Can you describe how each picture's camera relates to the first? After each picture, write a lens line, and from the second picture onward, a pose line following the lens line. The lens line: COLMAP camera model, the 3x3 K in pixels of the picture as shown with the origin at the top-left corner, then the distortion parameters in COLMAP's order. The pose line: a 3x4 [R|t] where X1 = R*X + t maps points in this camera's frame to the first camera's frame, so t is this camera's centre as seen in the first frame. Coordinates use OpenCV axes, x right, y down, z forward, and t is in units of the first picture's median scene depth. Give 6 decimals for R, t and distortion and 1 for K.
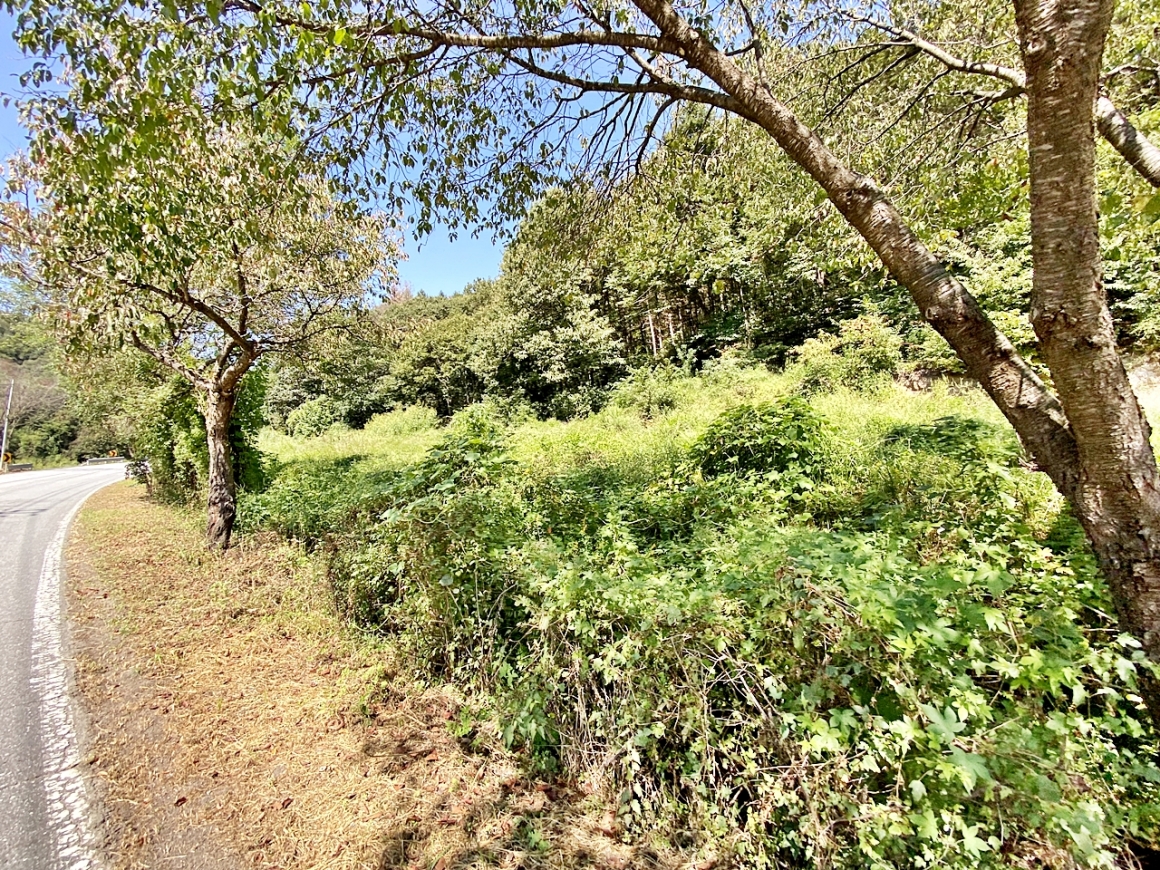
lens RADIAL K [[474.0, 0, 580.0], [0, 474.0, 435.0], [0, 0, 1]] dist [0.043520, -0.033802]
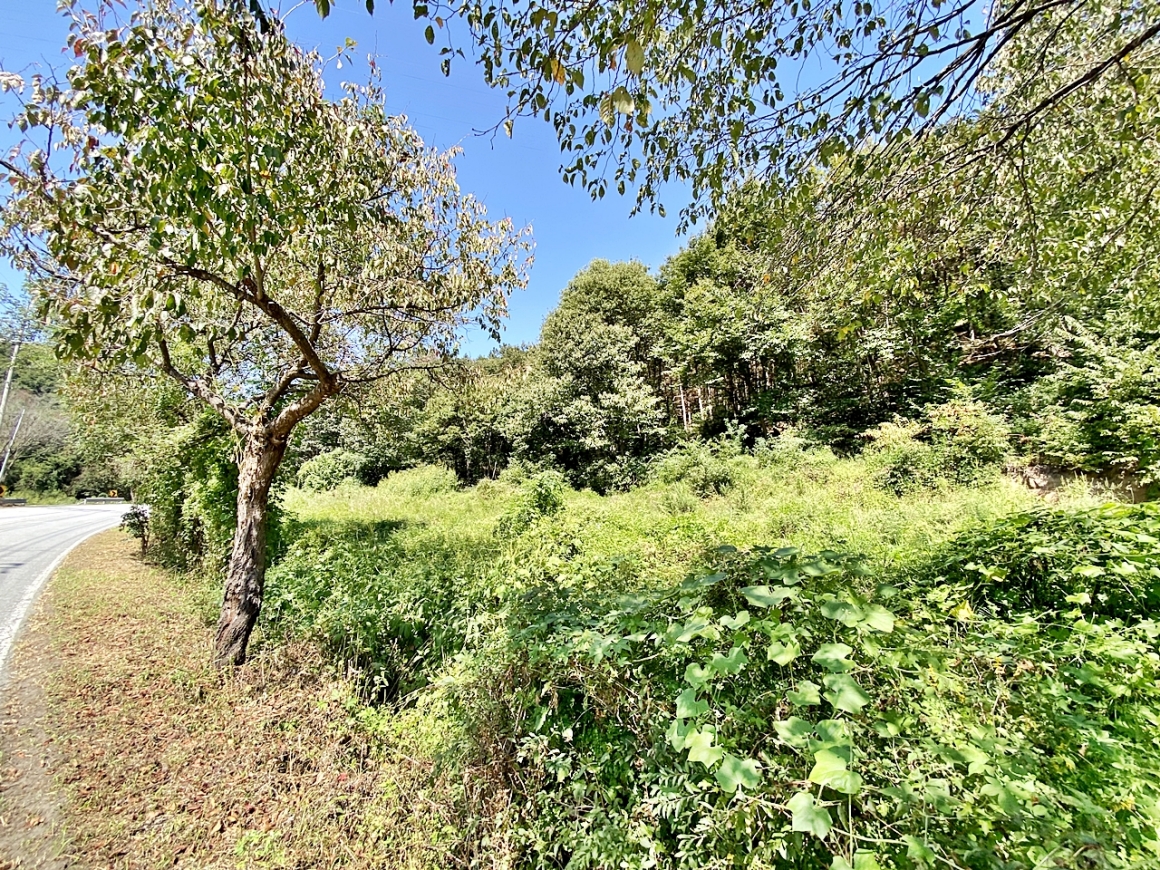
lens RADIAL K [[474.0, 0, 580.0], [0, 474.0, 435.0], [0, 0, 1]] dist [0.043520, -0.033802]
pose [[0.997775, 0.065285, -0.013490, -0.071017], [-0.066546, 0.987462, -0.143144, -0.005549], [0.003975, 0.143723, 0.989610, 0.074434]]
